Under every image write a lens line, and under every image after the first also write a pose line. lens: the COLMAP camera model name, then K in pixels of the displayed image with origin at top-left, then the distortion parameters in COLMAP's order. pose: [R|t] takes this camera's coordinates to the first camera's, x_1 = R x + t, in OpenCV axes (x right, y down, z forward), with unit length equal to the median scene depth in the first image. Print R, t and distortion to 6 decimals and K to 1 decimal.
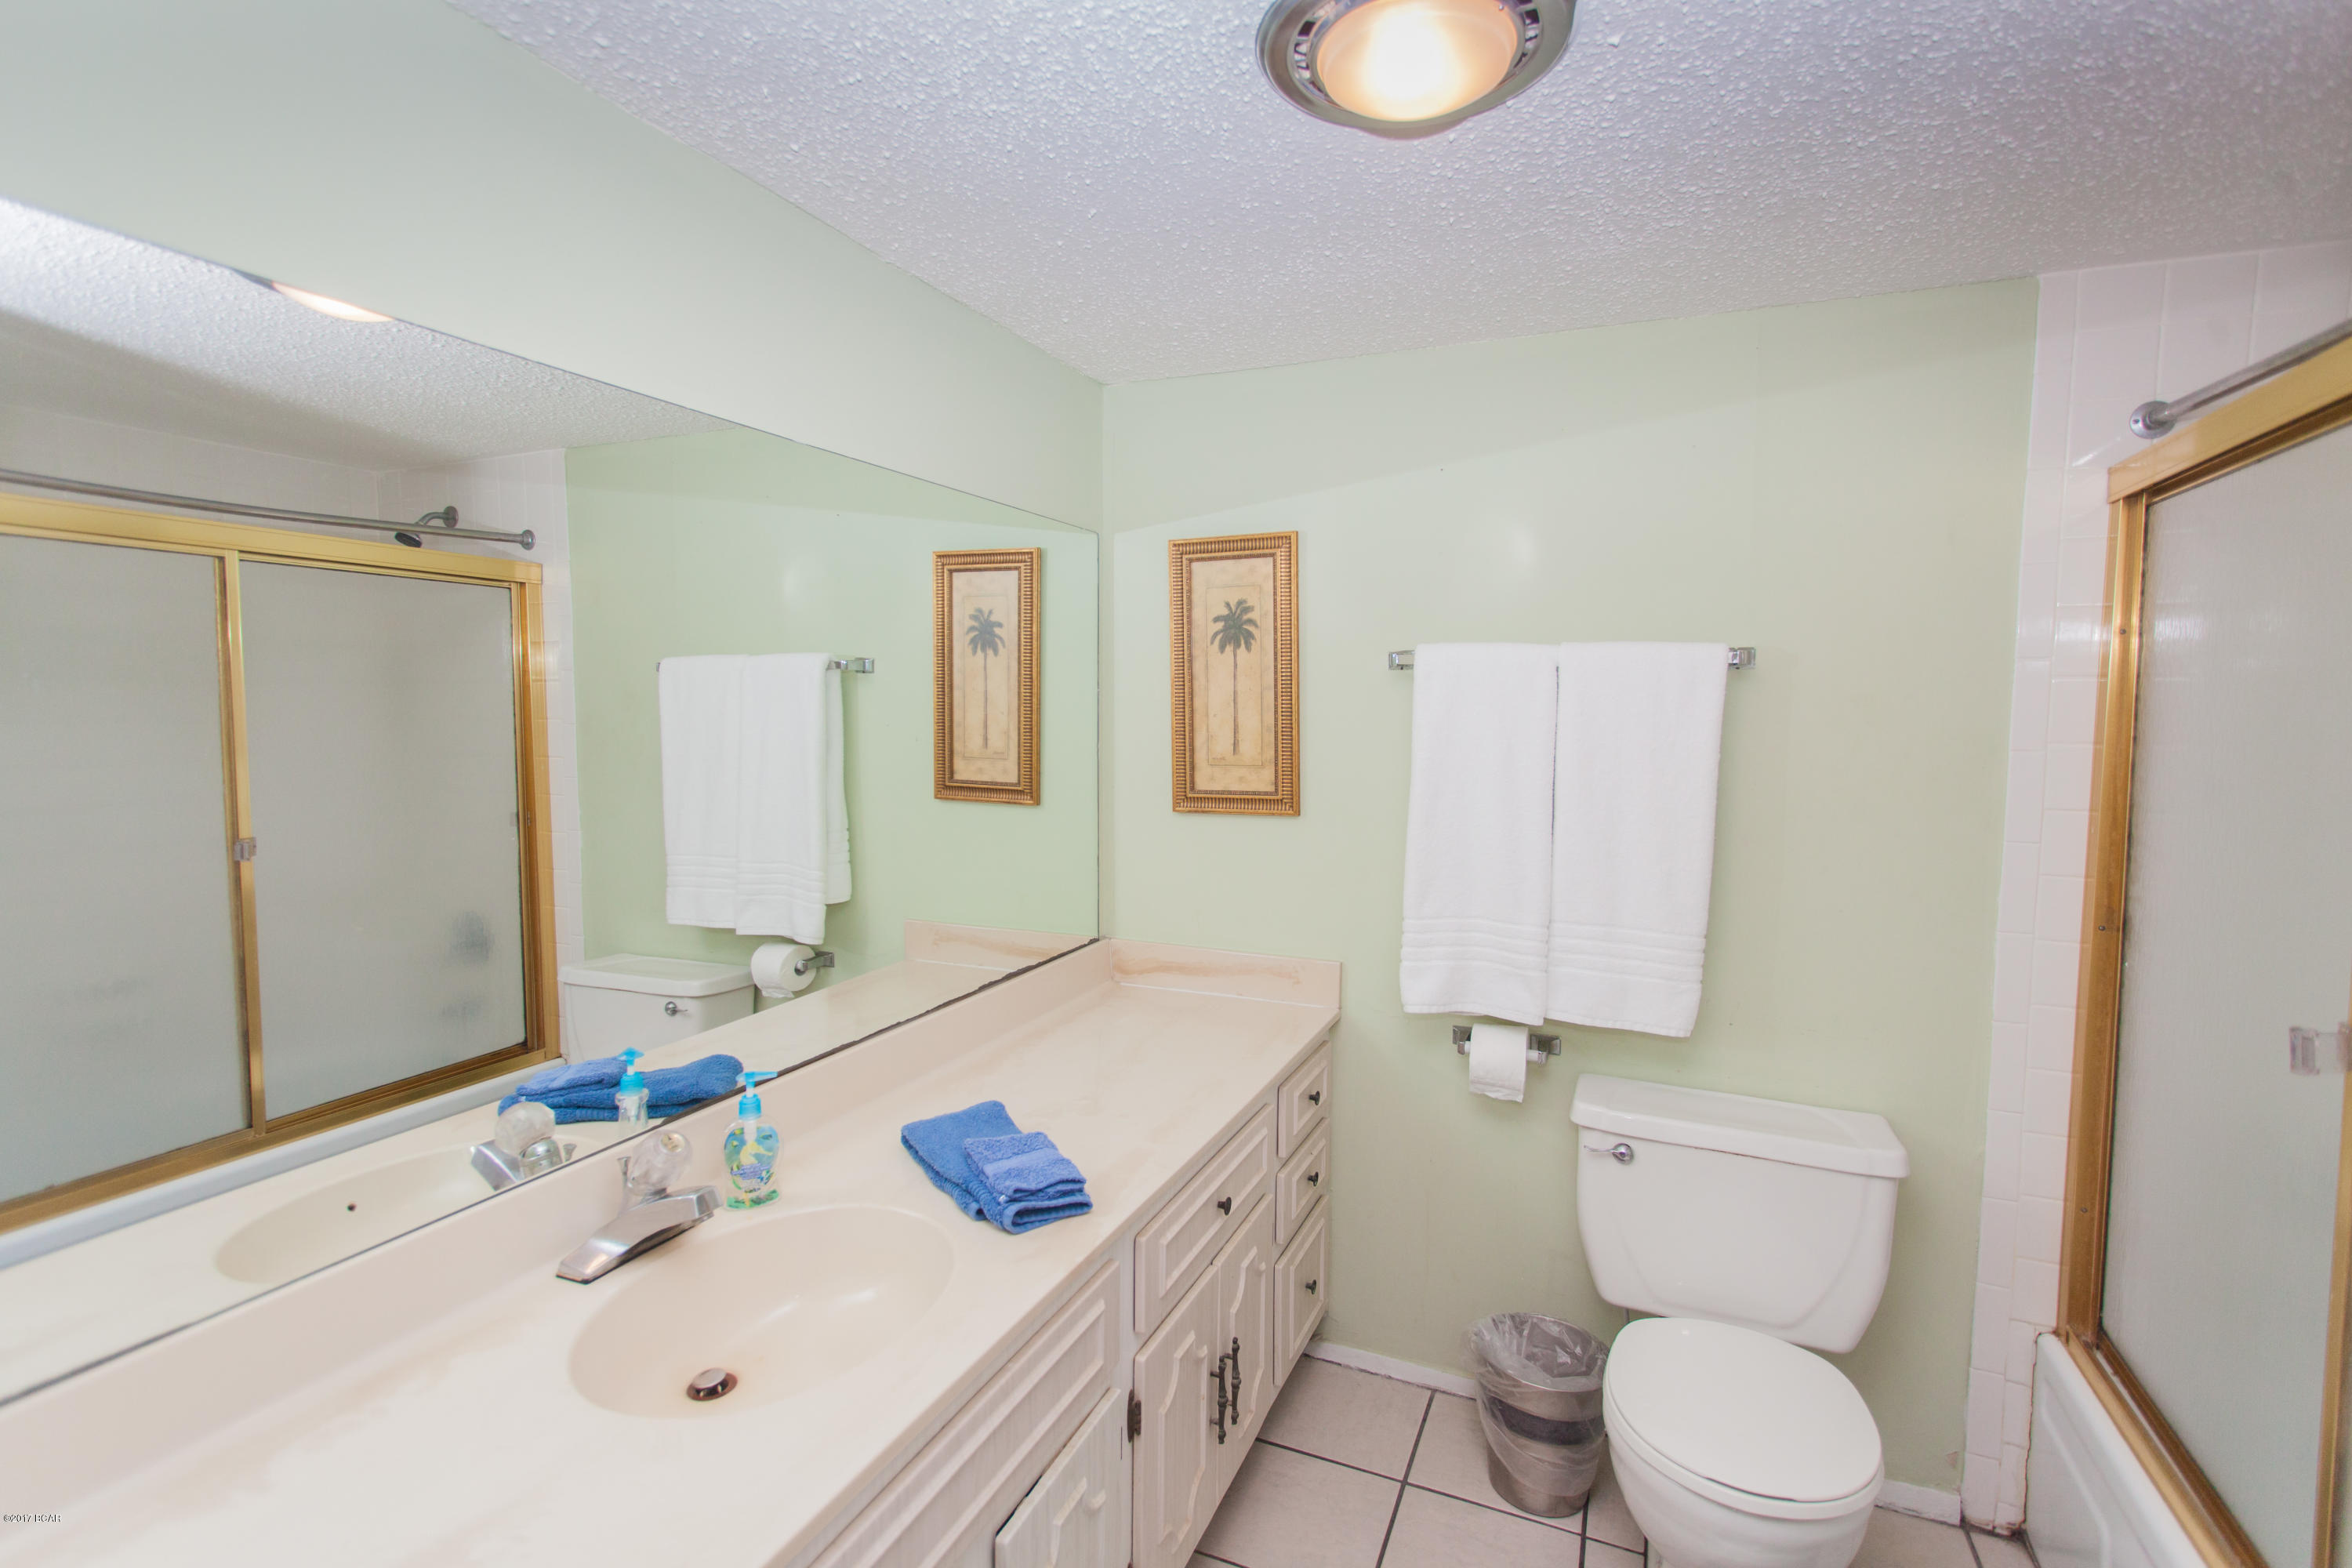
lens RADIAL K [[1101.8, 0, 1169.0], [0, 1101.8, 777.1], [0, 0, 1]] dist [-0.002669, -0.000037]
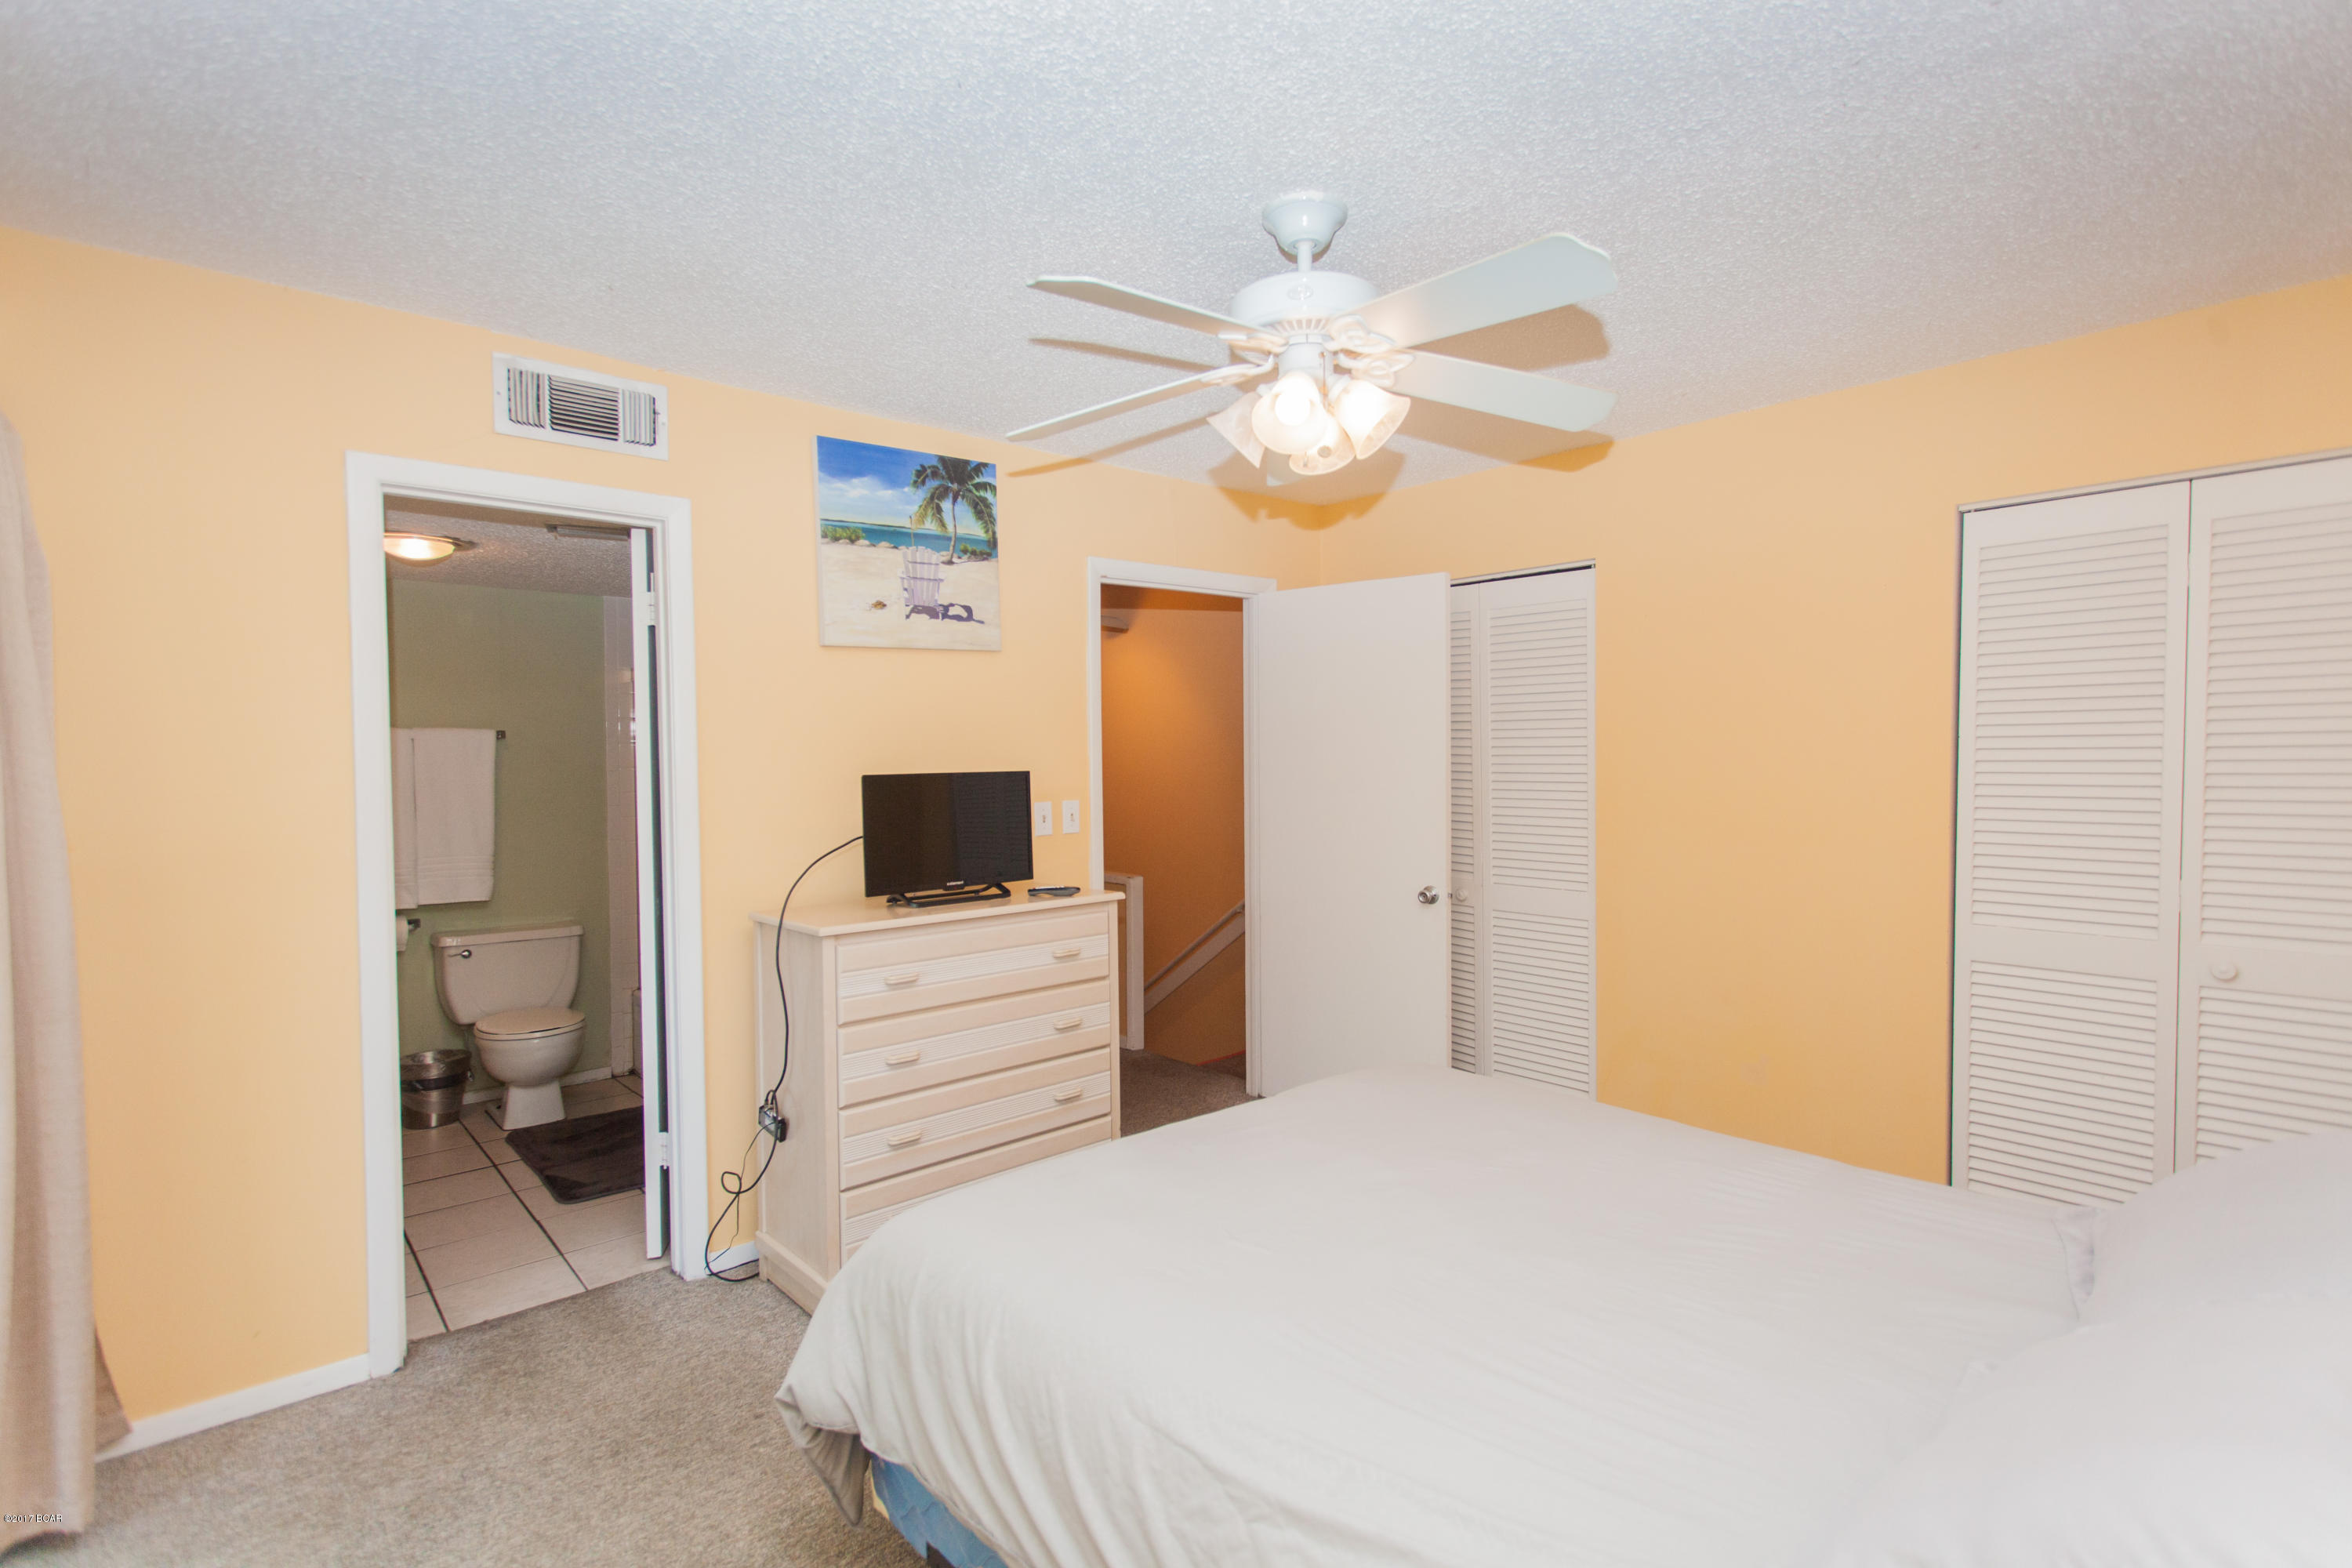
lens RADIAL K [[1101.8, 0, 1170.1], [0, 1101.8, 781.2], [0, 0, 1]] dist [-0.002669, -0.000037]
pose [[0.426202, -0.033885, 0.903993, -0.986265], [0.073107, 0.997320, 0.002916, 0.088715], [-0.901669, 0.064845, 0.427537, -1.269702]]
